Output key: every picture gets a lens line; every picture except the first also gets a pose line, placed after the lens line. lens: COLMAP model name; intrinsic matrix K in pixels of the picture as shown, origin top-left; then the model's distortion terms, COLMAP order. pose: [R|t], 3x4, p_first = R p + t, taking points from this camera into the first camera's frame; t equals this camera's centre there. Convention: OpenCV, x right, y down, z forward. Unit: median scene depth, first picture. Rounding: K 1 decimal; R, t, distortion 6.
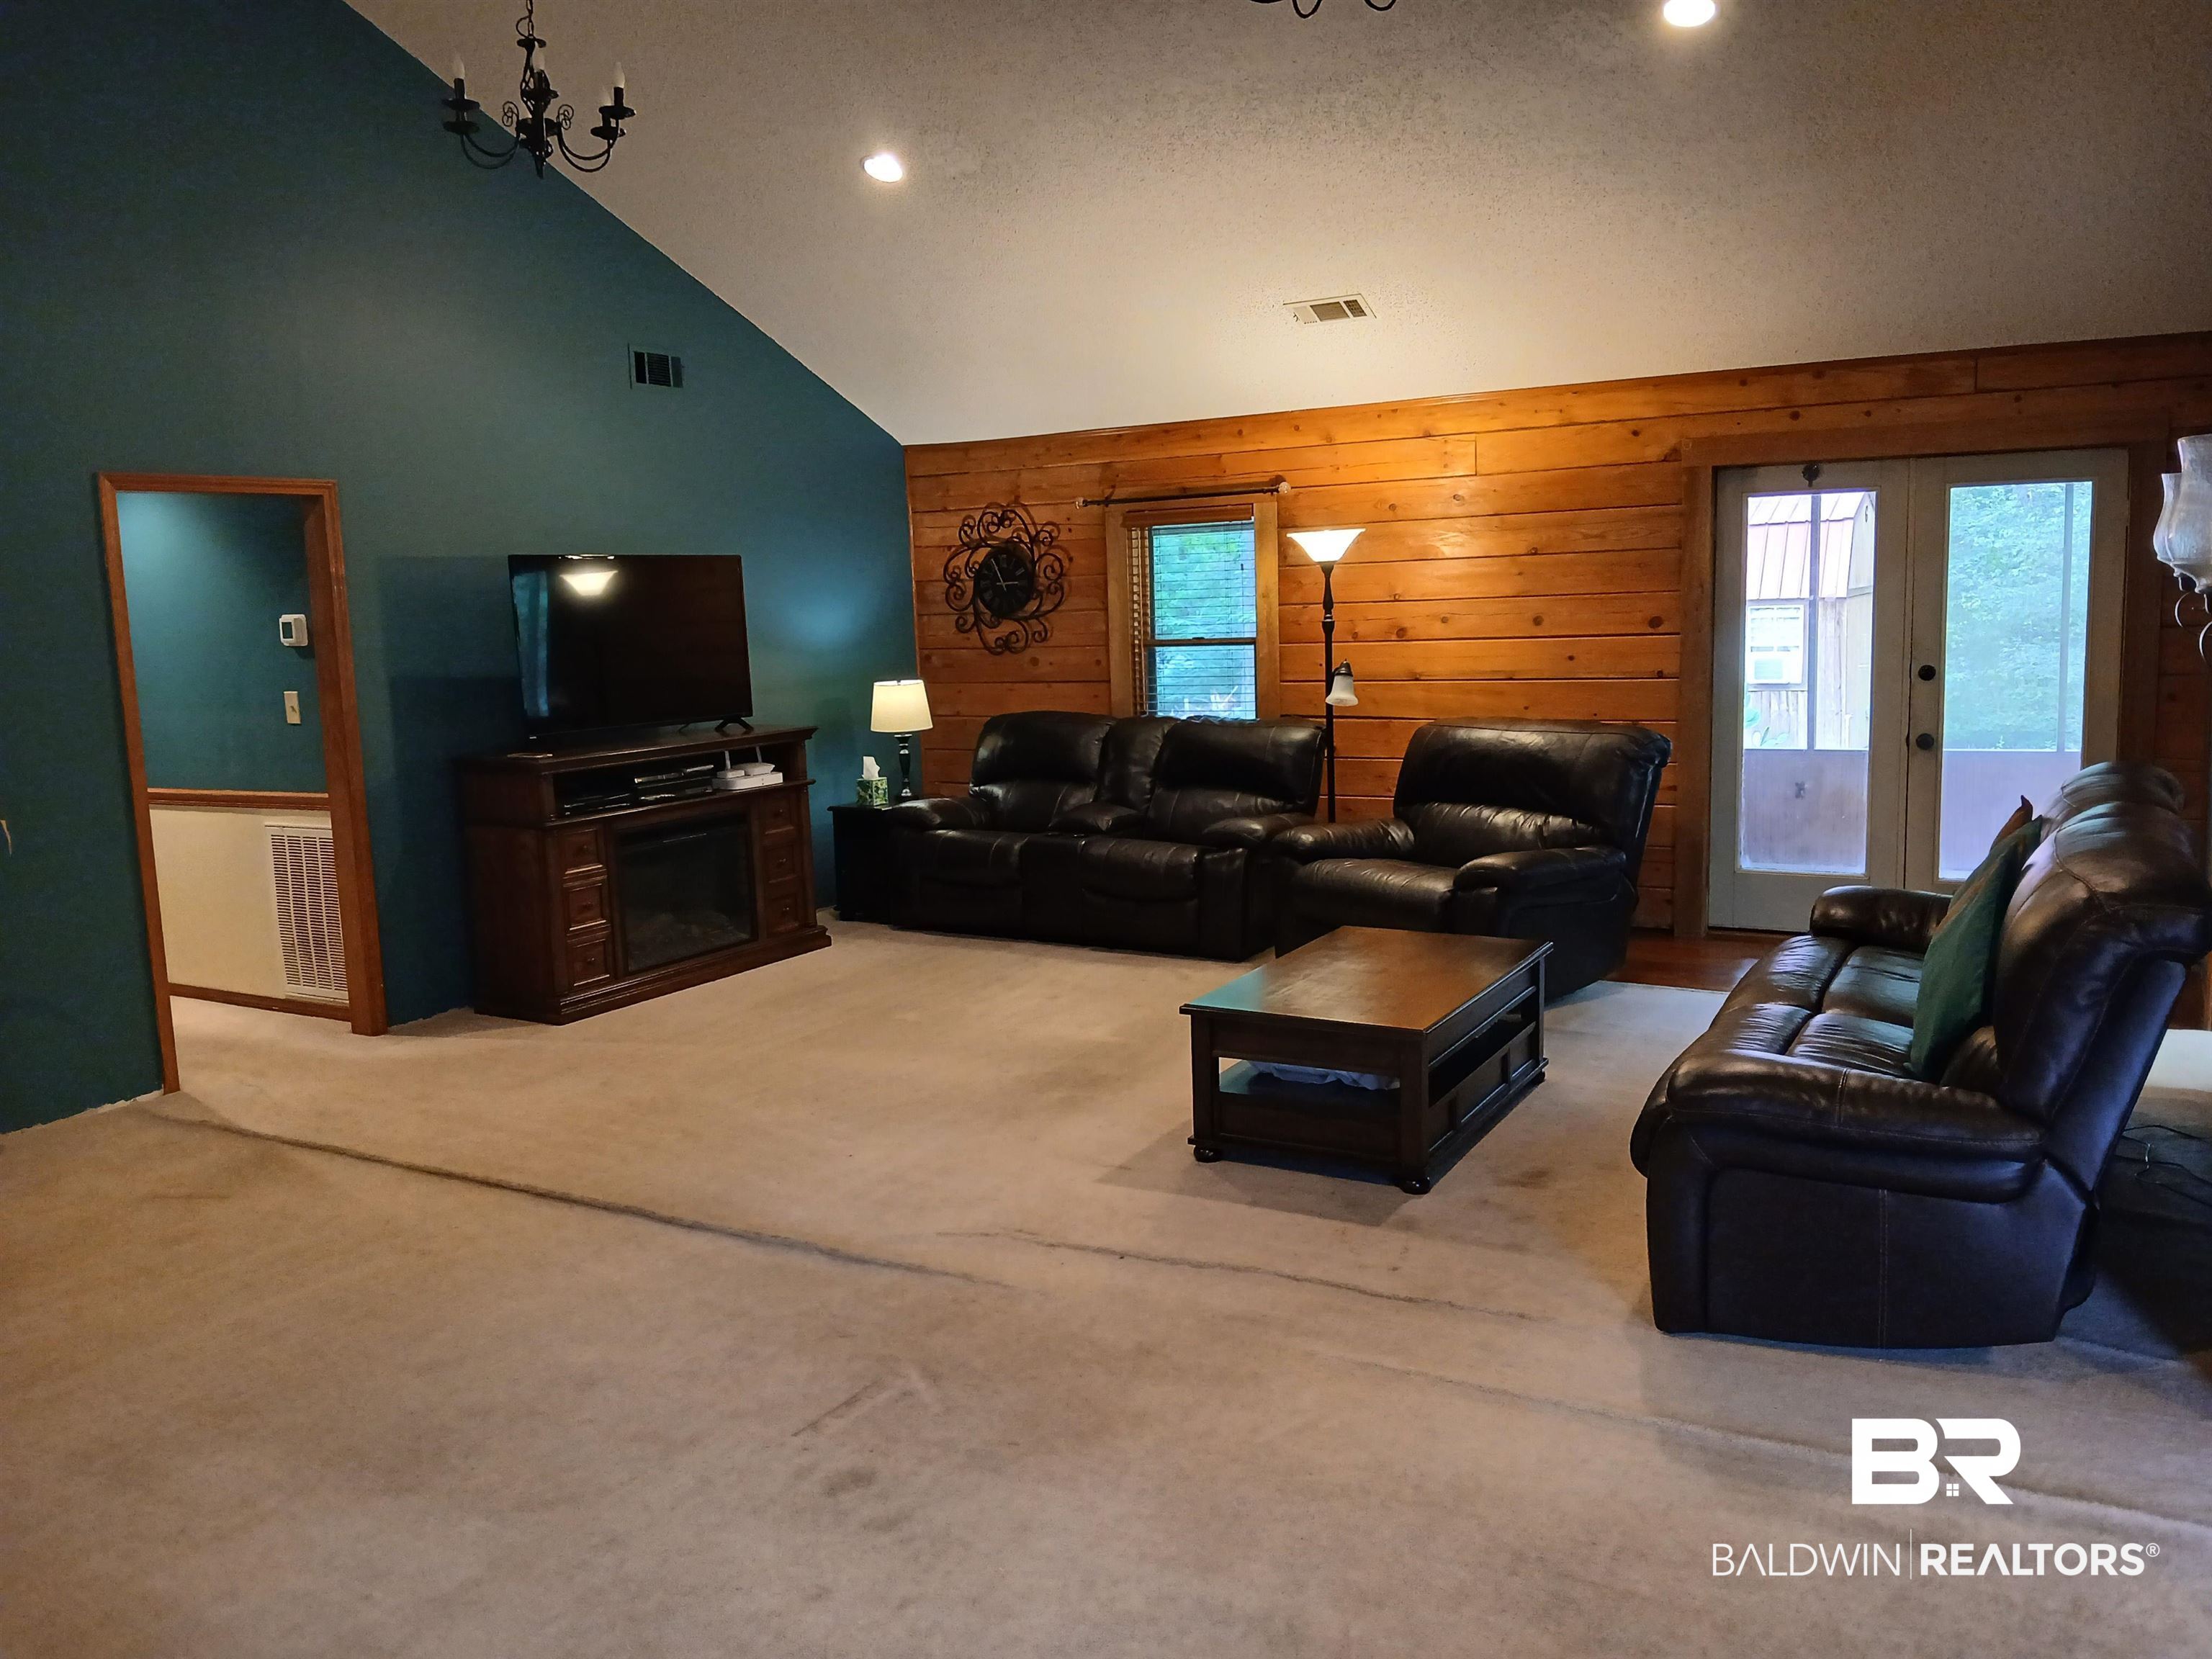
lens RADIAL K [[1681.3, 0, 1063.1], [0, 1681.3, 826.7], [0, 0, 1]] dist [0.181942, -0.490987]
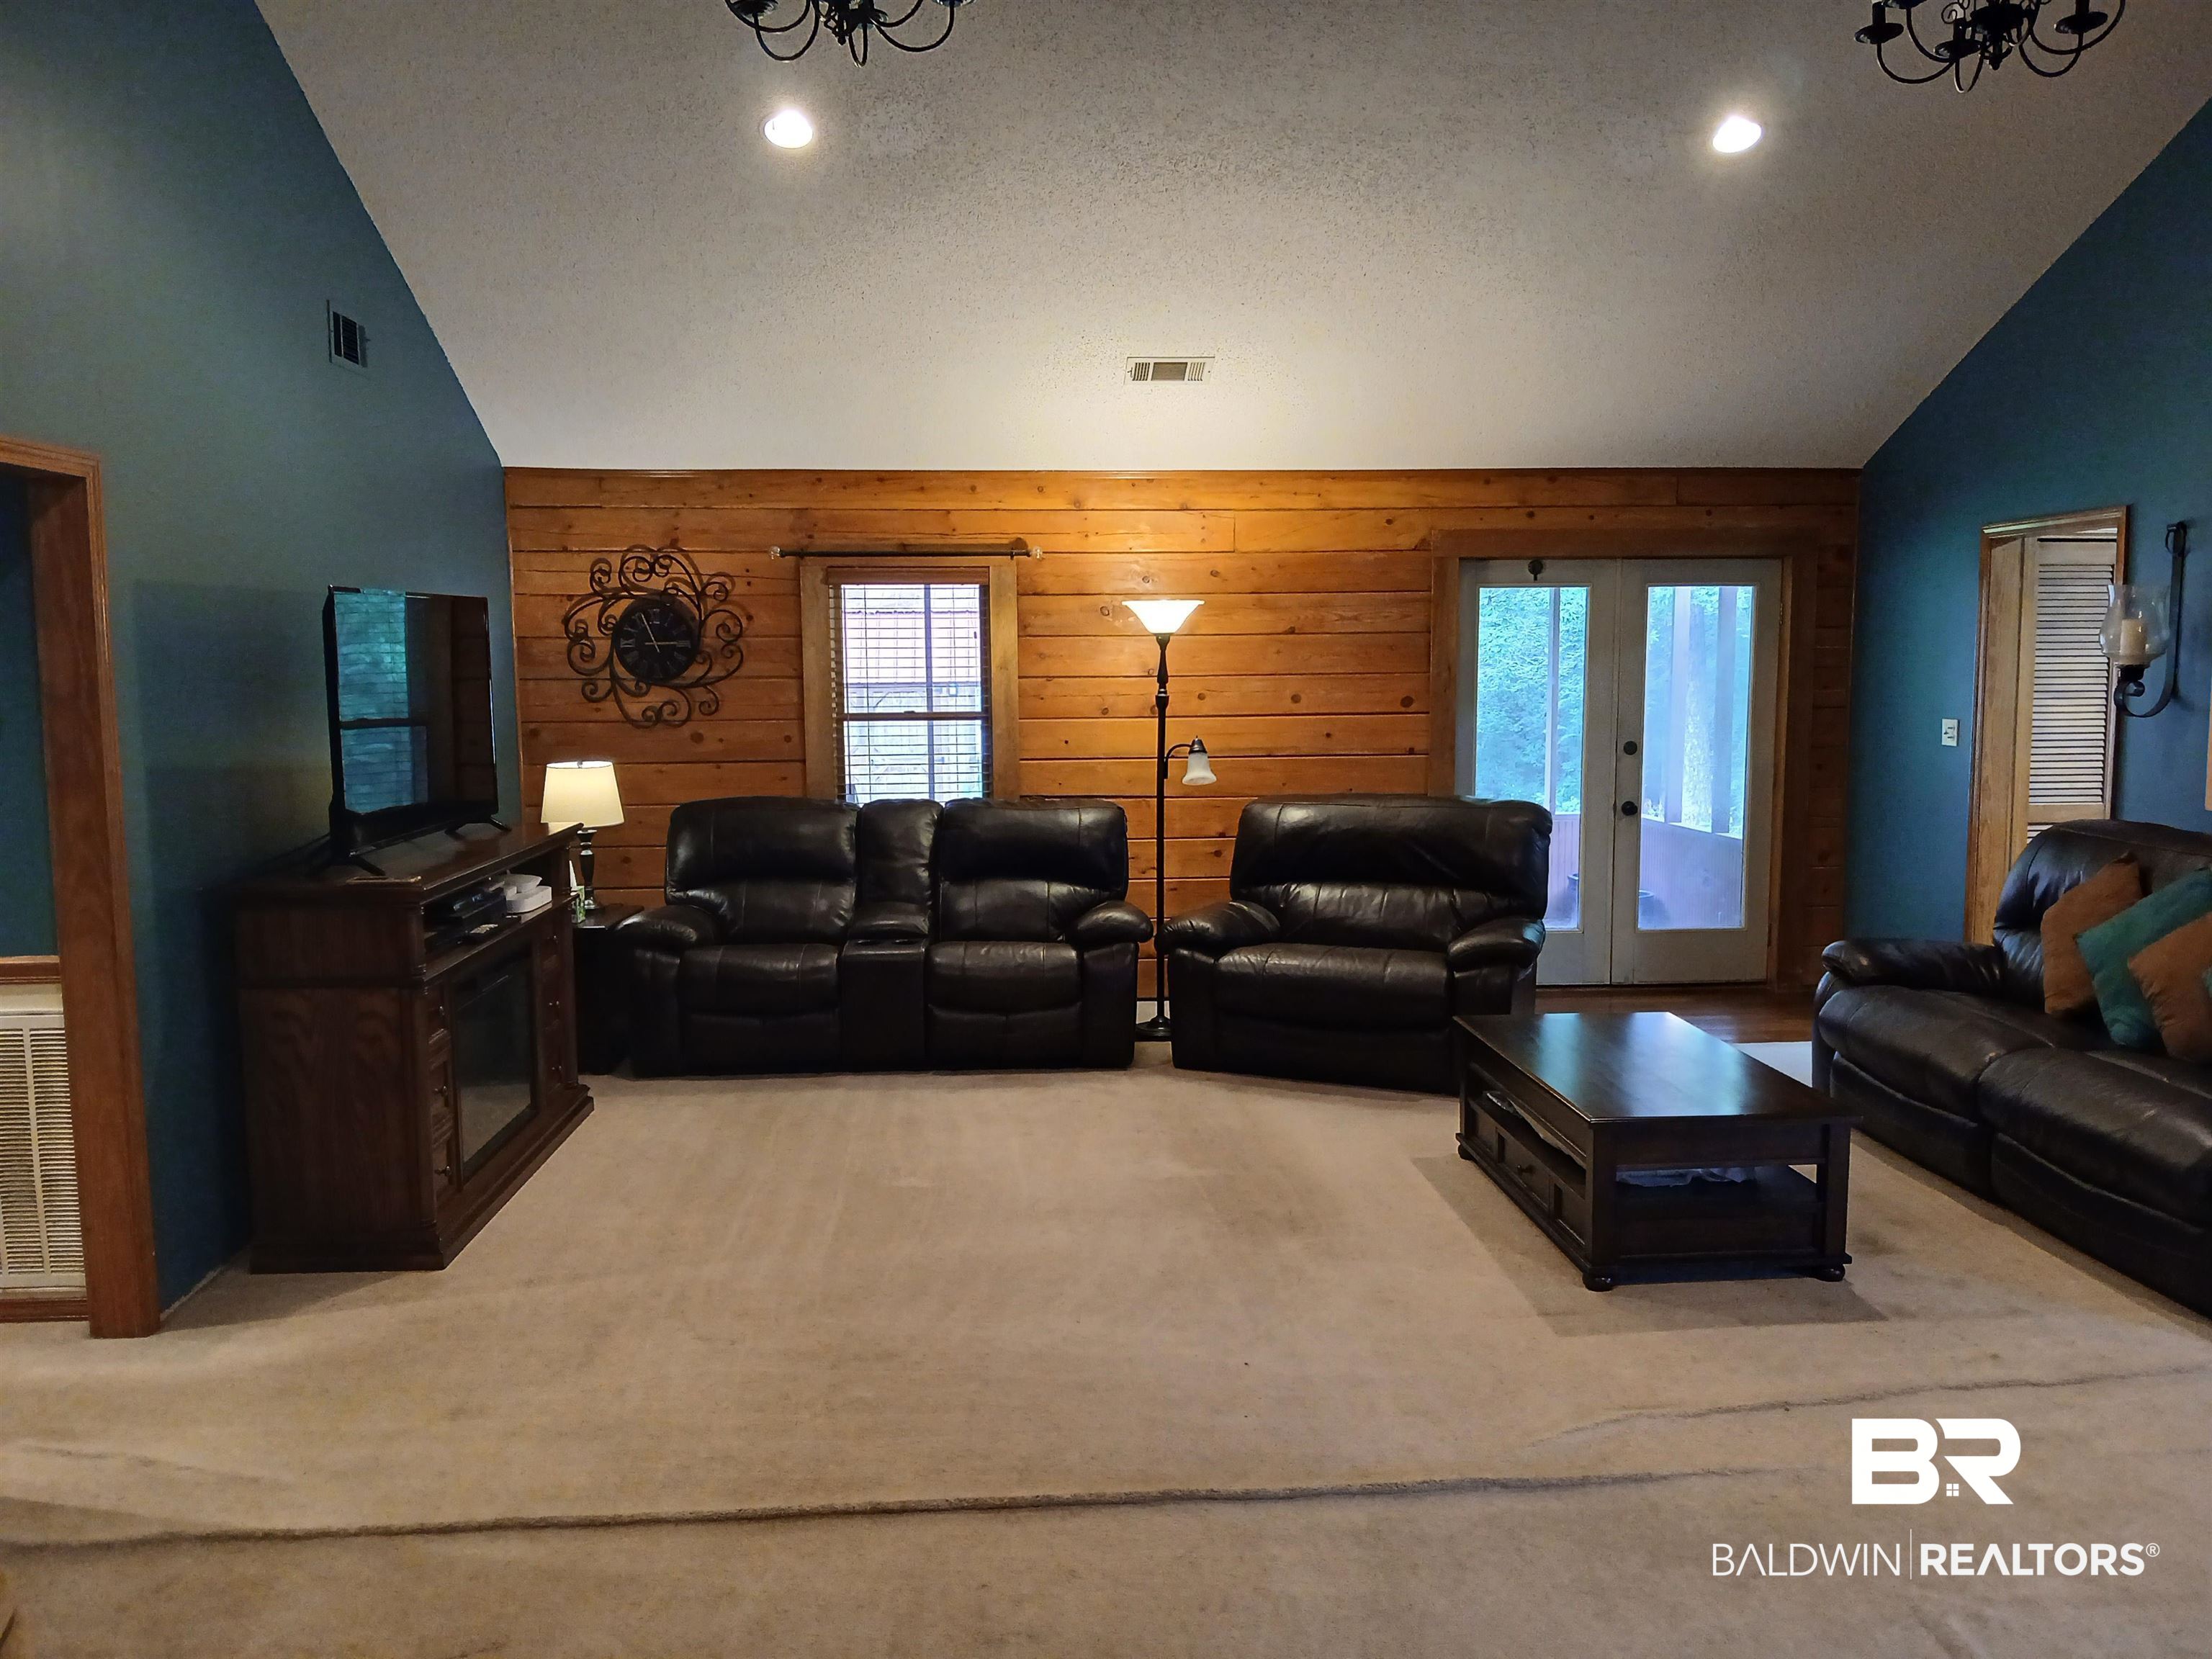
lens RADIAL K [[1711.5, 0, 1079.8], [0, 1711.5, 822.9], [0, 0, 1]] dist [0.111870, -0.234116]
pose [[0.826061, -0.028754, 0.562847, -0.401499], [0.056381, 0.997904, -0.031767, -0.022133], [-0.560754, 0.057975, 0.825950, 0.233789]]
